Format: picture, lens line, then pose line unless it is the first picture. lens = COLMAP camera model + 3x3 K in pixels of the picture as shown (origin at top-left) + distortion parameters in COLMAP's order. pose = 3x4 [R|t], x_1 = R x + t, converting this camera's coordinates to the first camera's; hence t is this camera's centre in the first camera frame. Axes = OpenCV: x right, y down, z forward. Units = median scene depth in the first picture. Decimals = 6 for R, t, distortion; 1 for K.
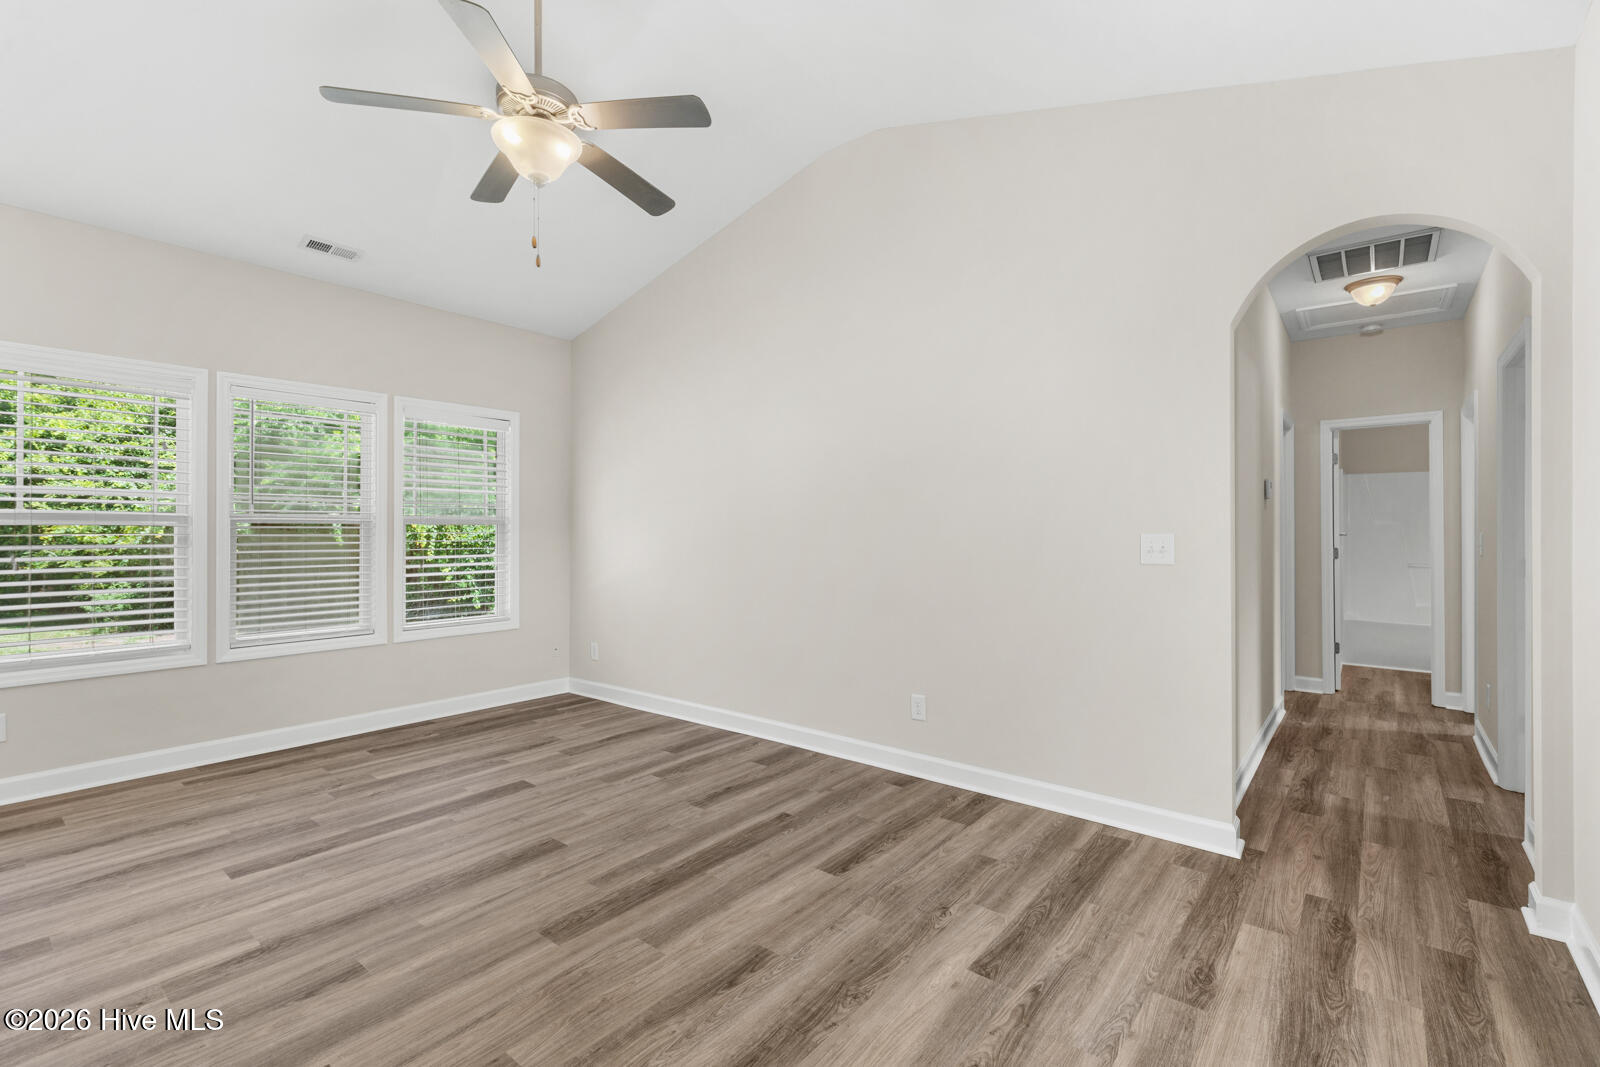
lens RADIAL K [[713.8, 0, 823.5], [0, 713.8, 528.2], [0, 0, 1]] dist [0.000662, -0.000198]
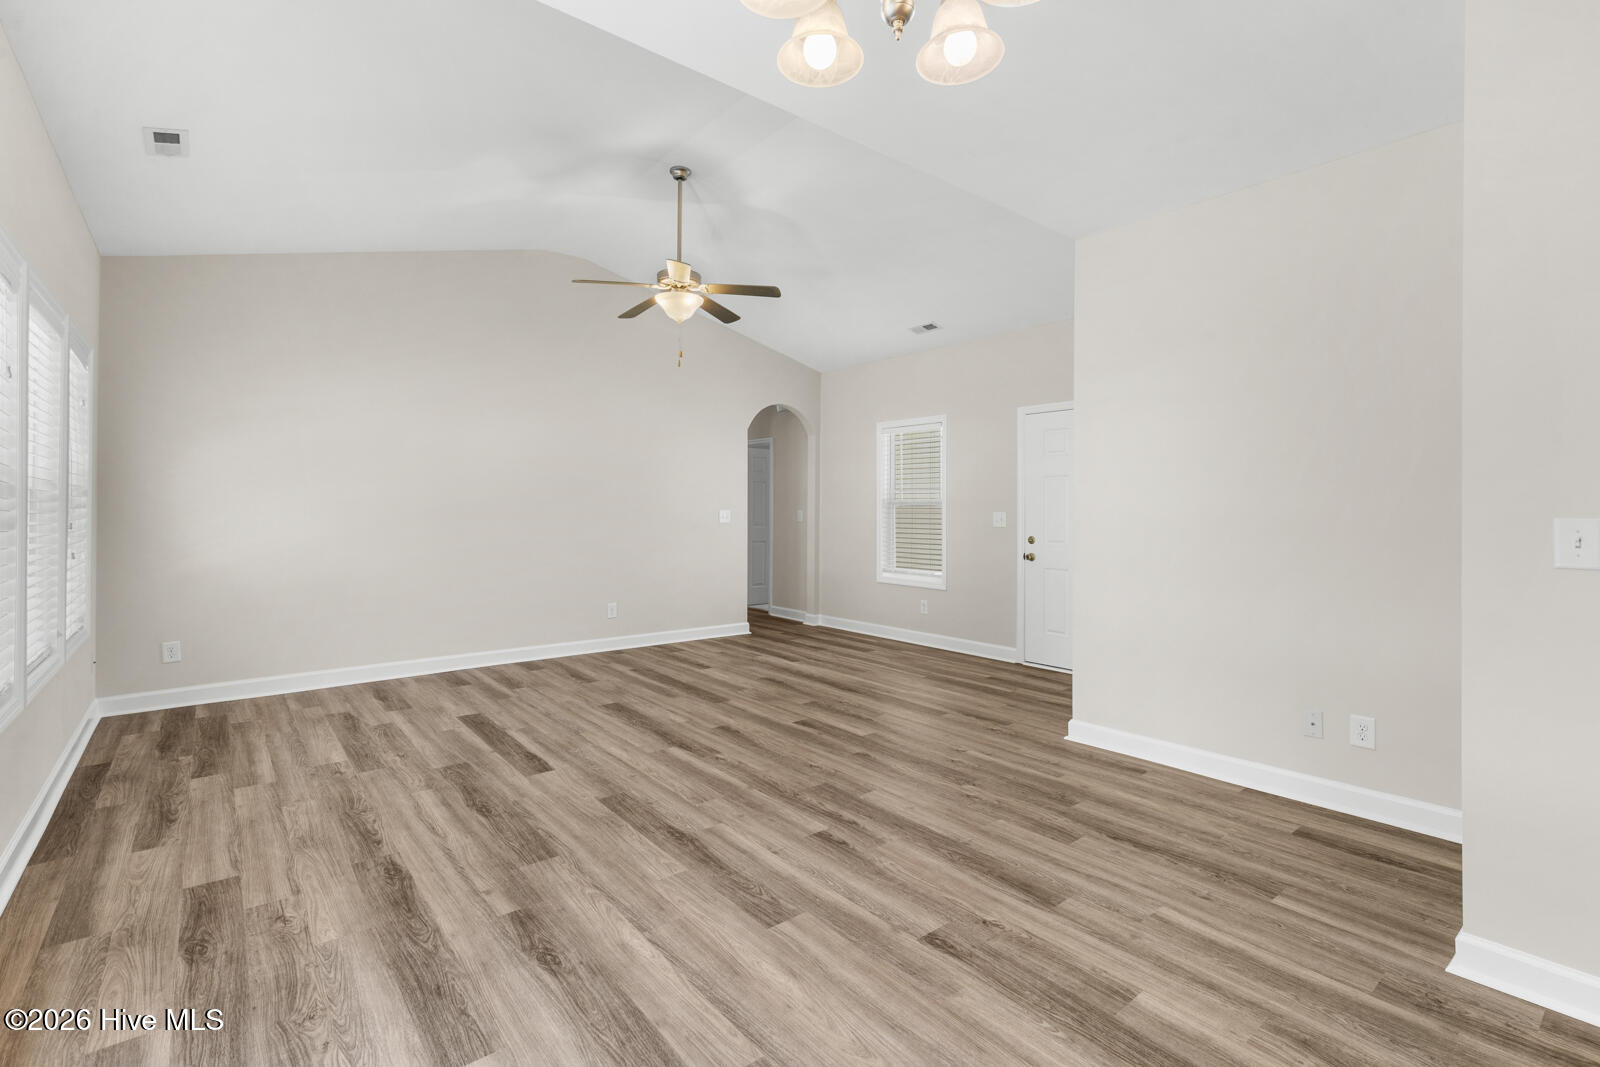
lens RADIAL K [[713.8, 0, 823.5], [0, 713.8, 528.2], [0, 0, 1]] dist [0.000662, -0.000198]
pose [[0.203774, -0.026263, 0.978666, -1.766490], [-0.009934, 0.999533, 0.028891, 0.012109], [-0.978968, -0.015609, 0.203418, 0.241063]]
